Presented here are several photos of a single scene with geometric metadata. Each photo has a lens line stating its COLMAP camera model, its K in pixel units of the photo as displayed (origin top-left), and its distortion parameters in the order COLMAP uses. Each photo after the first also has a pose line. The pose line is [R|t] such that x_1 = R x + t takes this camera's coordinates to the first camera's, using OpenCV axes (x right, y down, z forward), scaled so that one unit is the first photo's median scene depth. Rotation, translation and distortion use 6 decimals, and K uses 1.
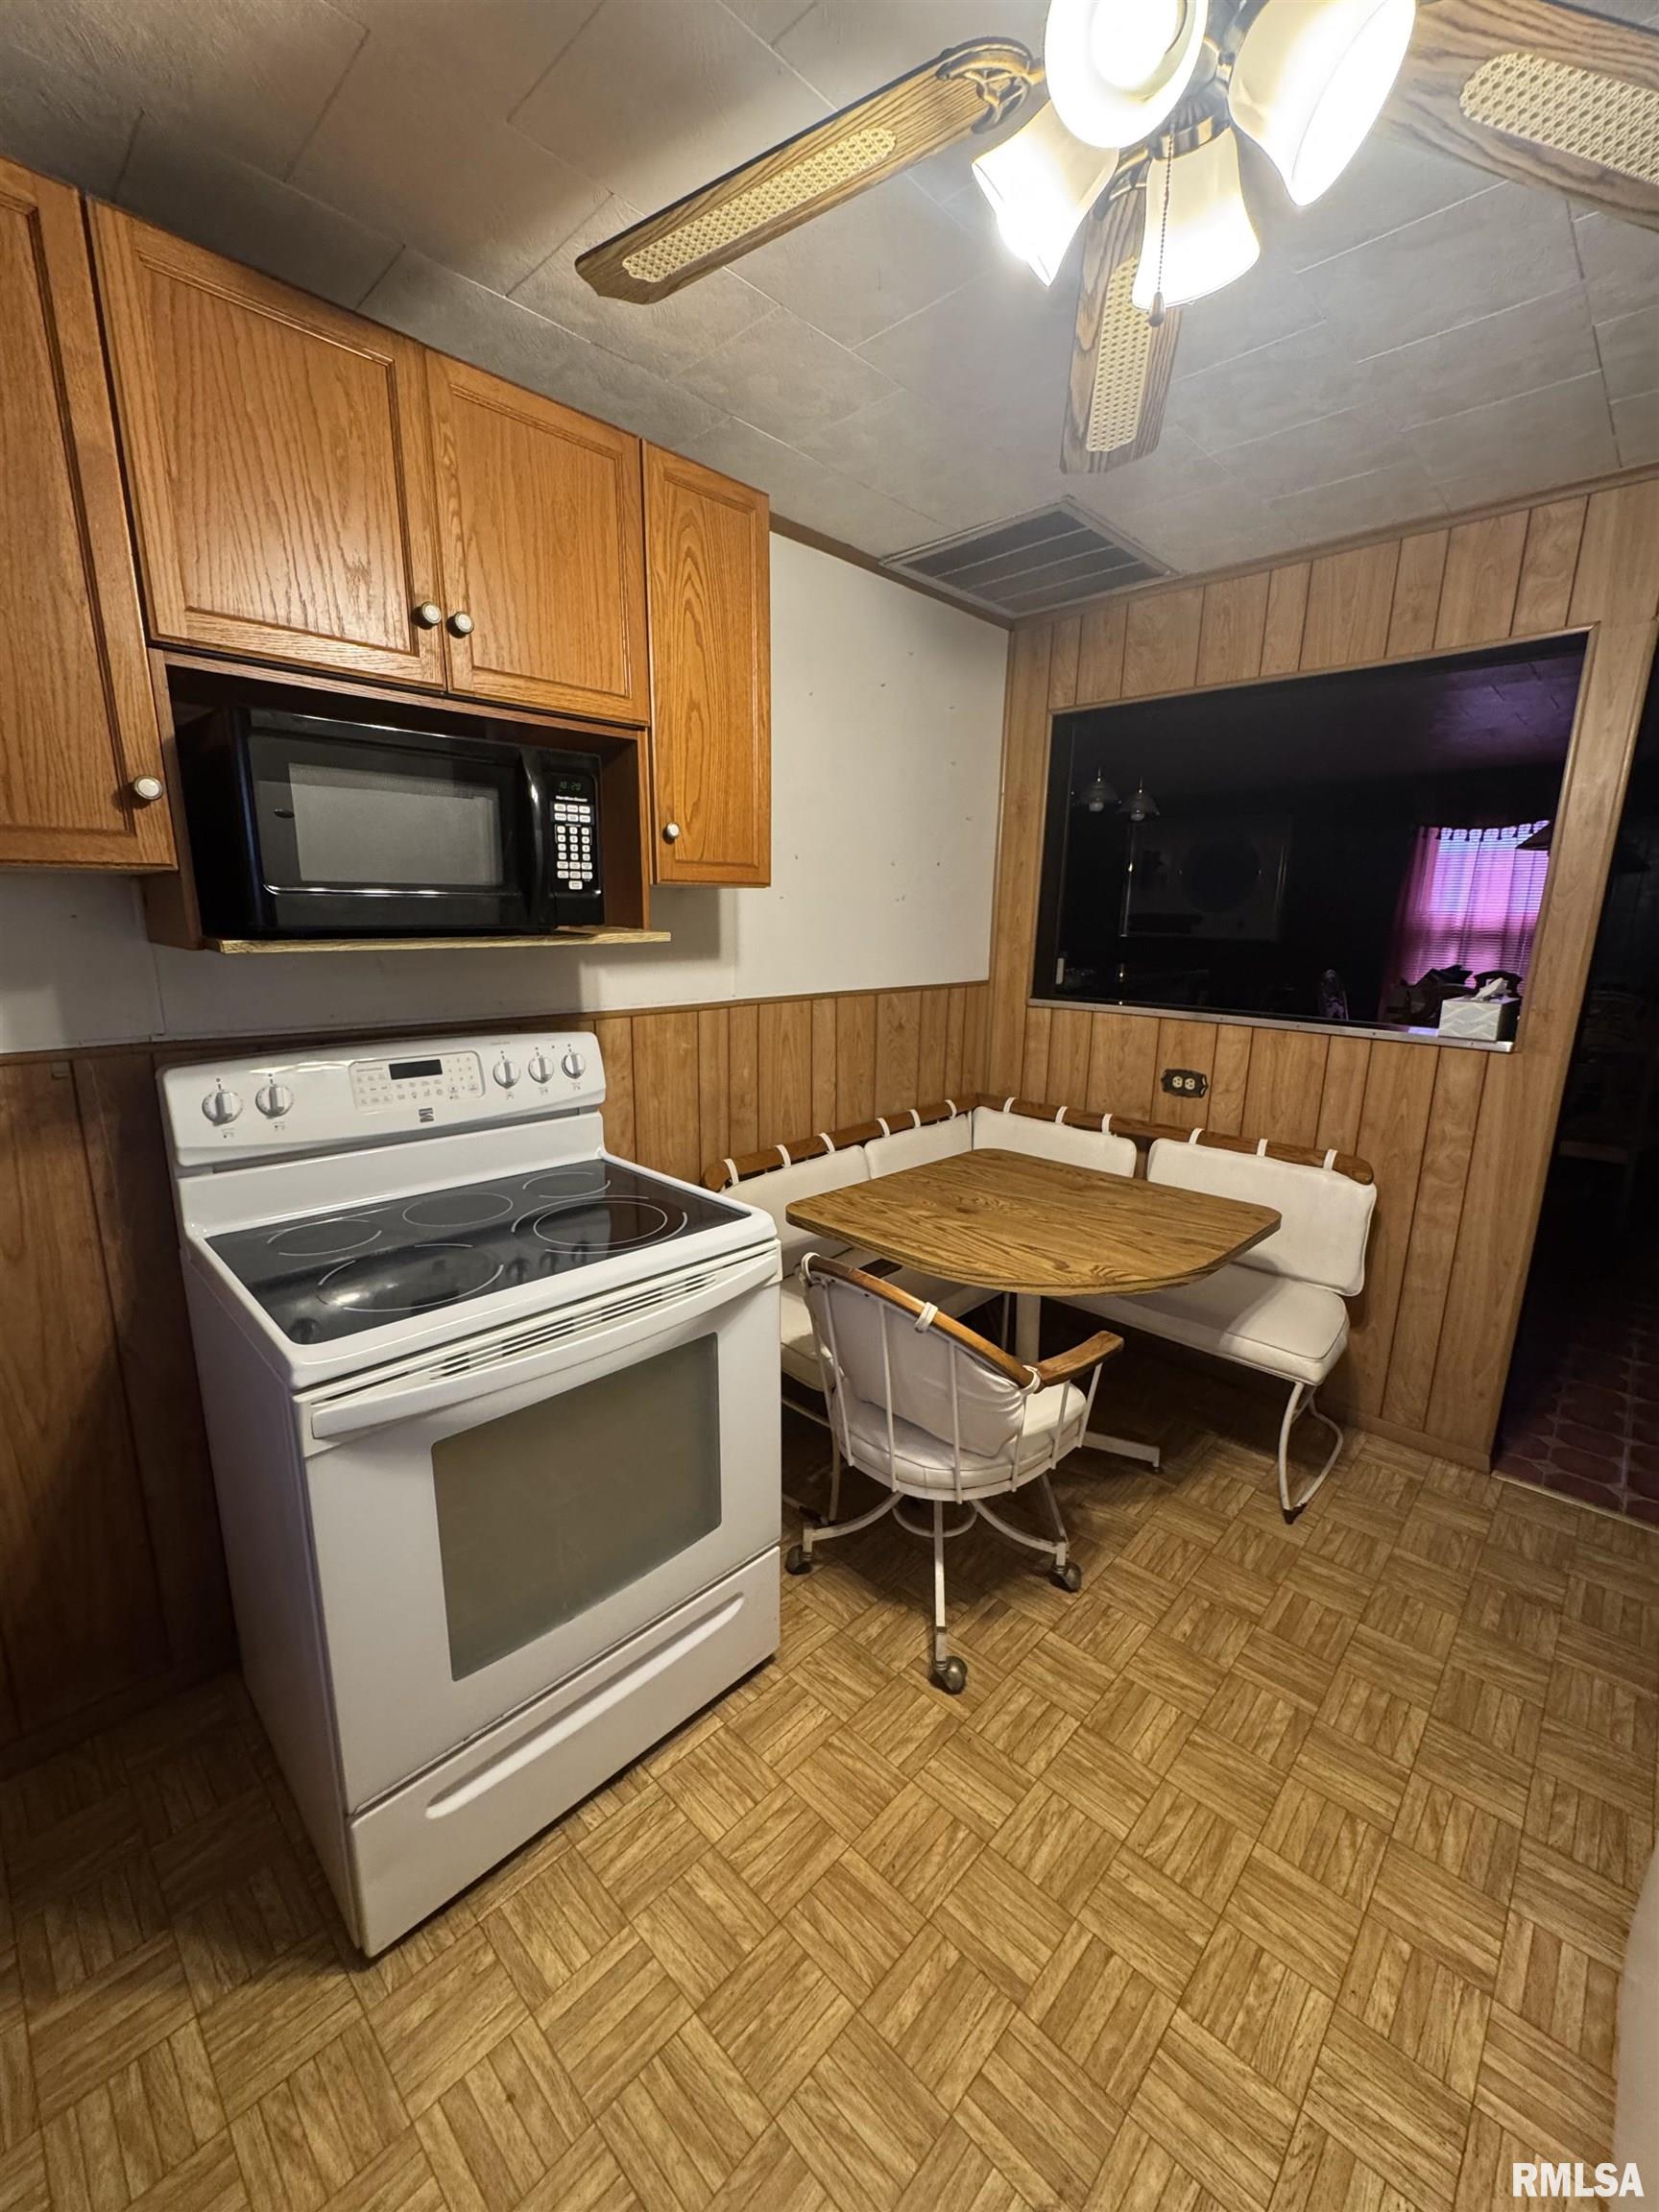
lens RADIAL K [[889.2, 0, 844.2], [0, 889.2, 1112.0], [0, 0, 1]] dist [0.003119, 0.000172]
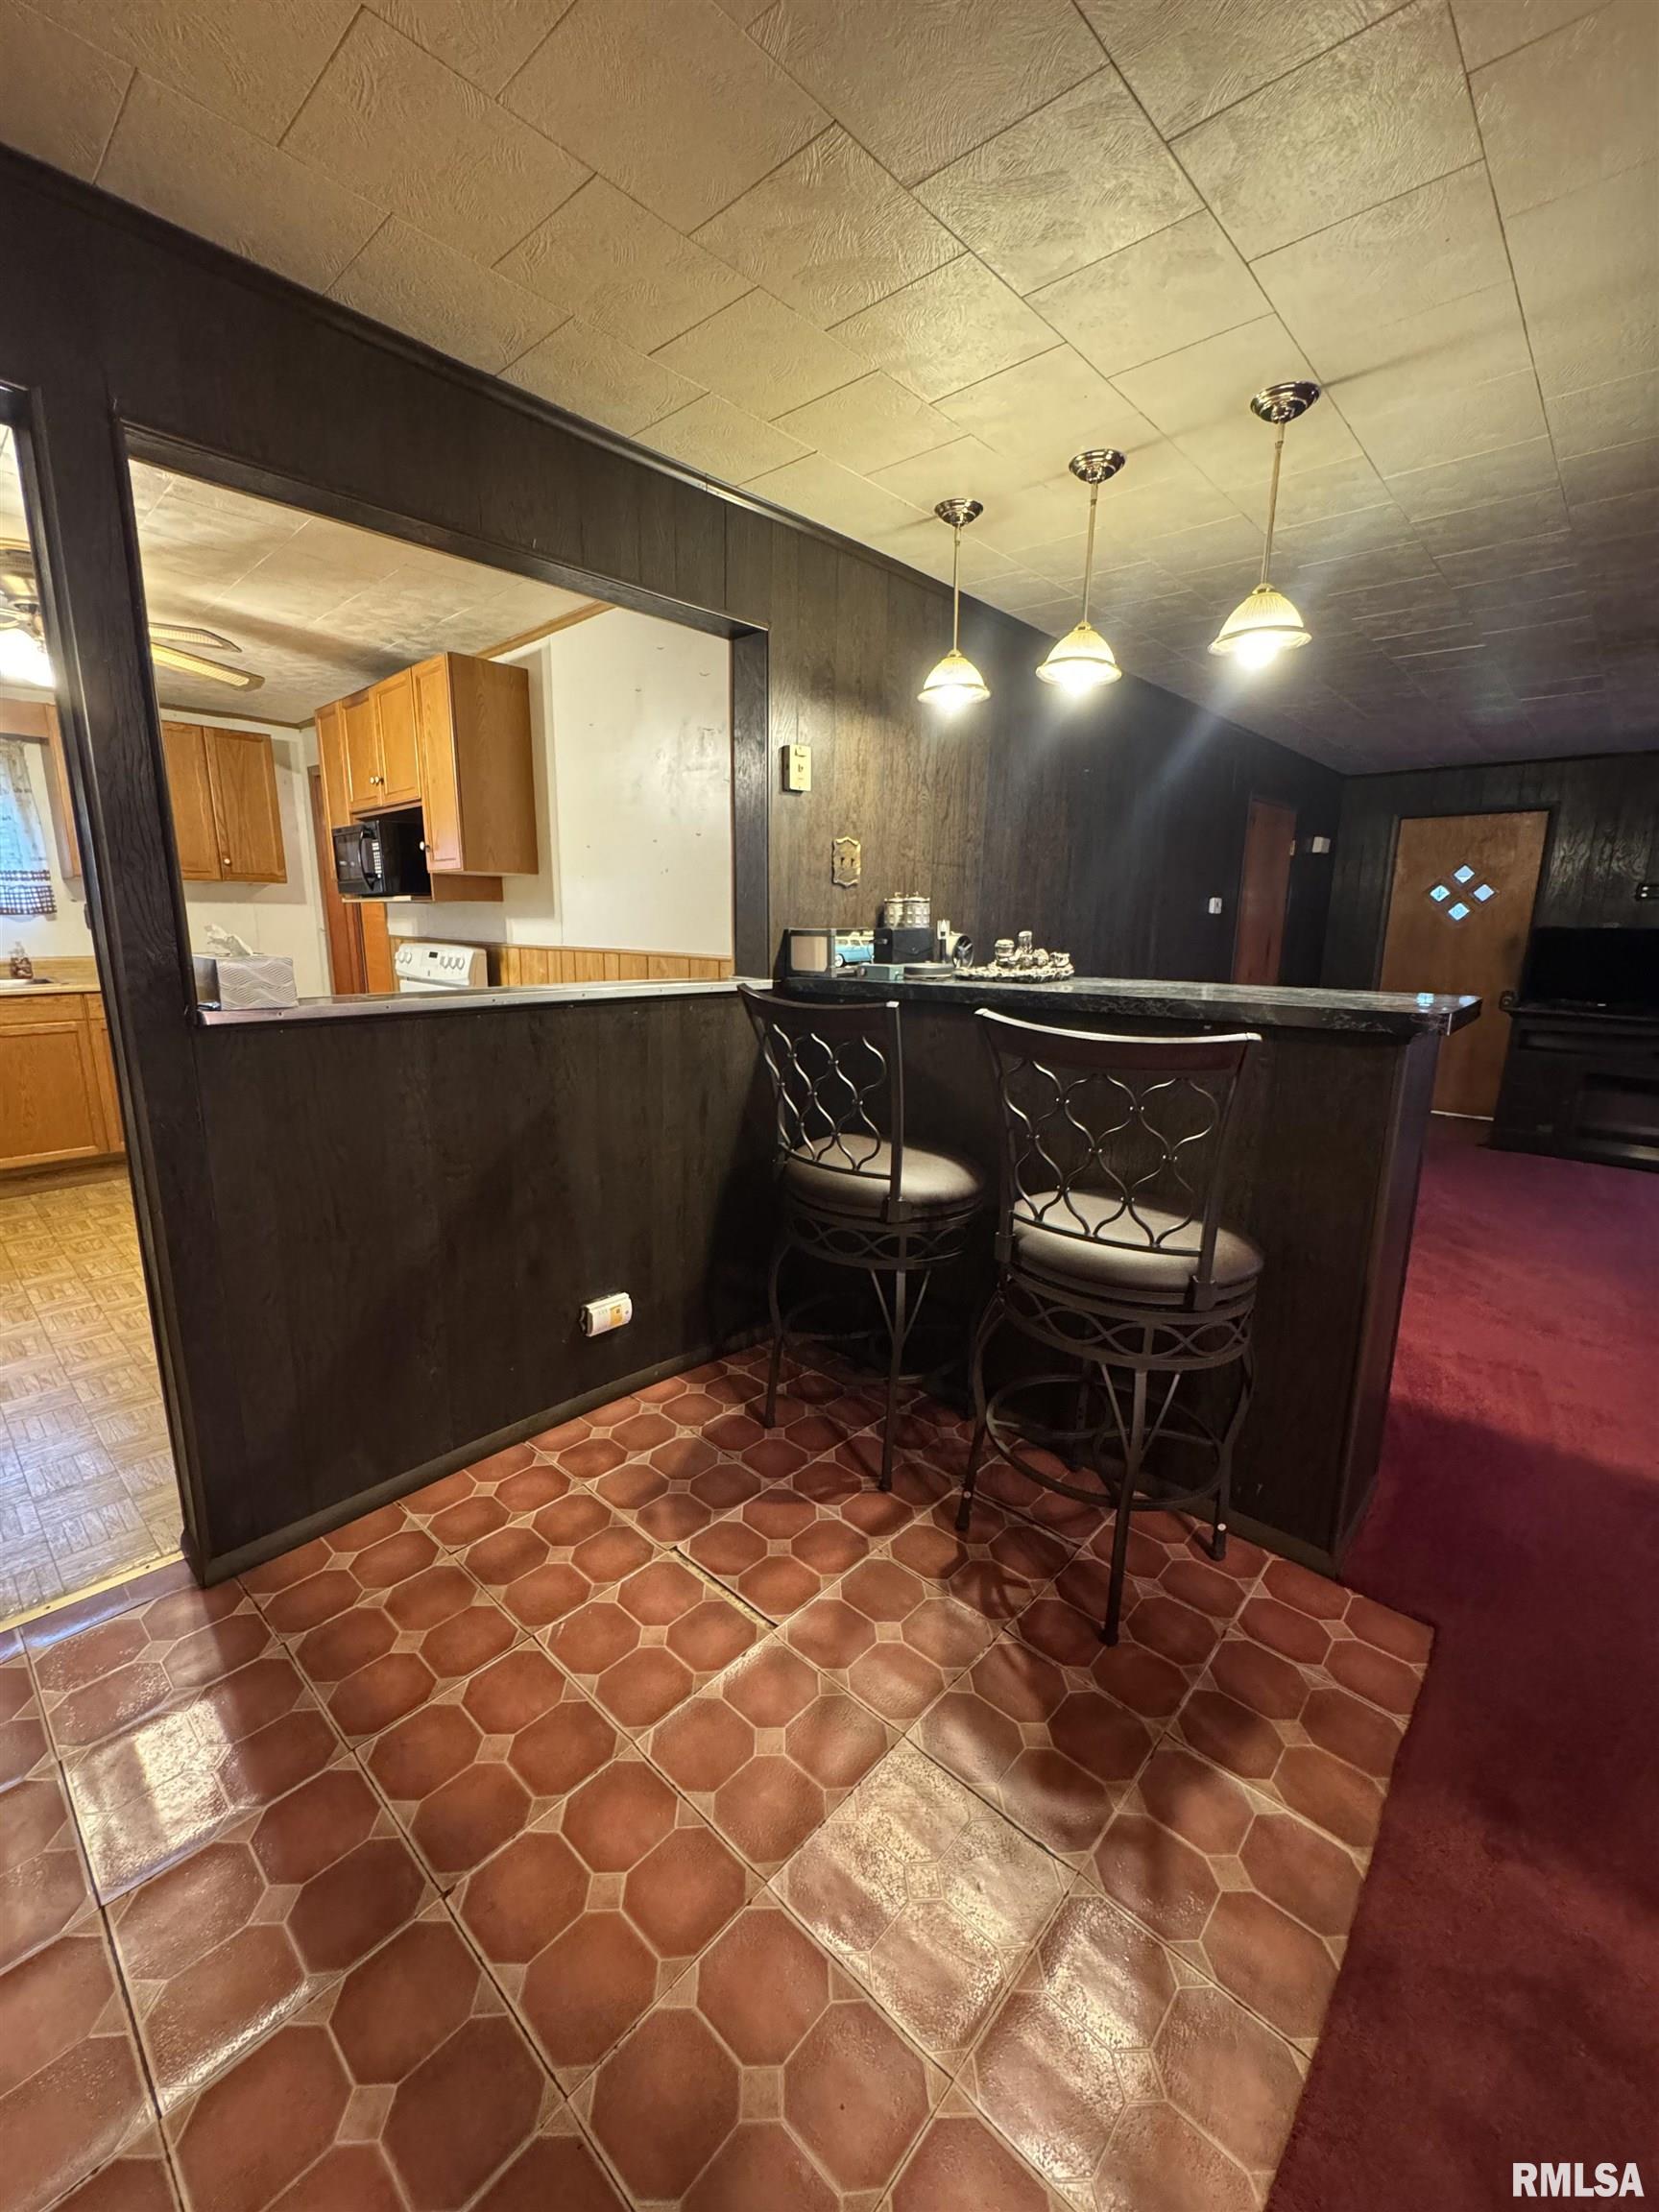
lens RADIAL K [[889.2, 0, 825.5], [0, 889.2, 1100.4], [0, 0, 1]] dist [0.003119, 0.000172]
pose [[-0.004093, 0.190205, -0.981736, 1.493943], [-0.230995, 0.955012, 0.185991, -0.278134], [0.972946, 0.227537, 0.040028, 1.528188]]
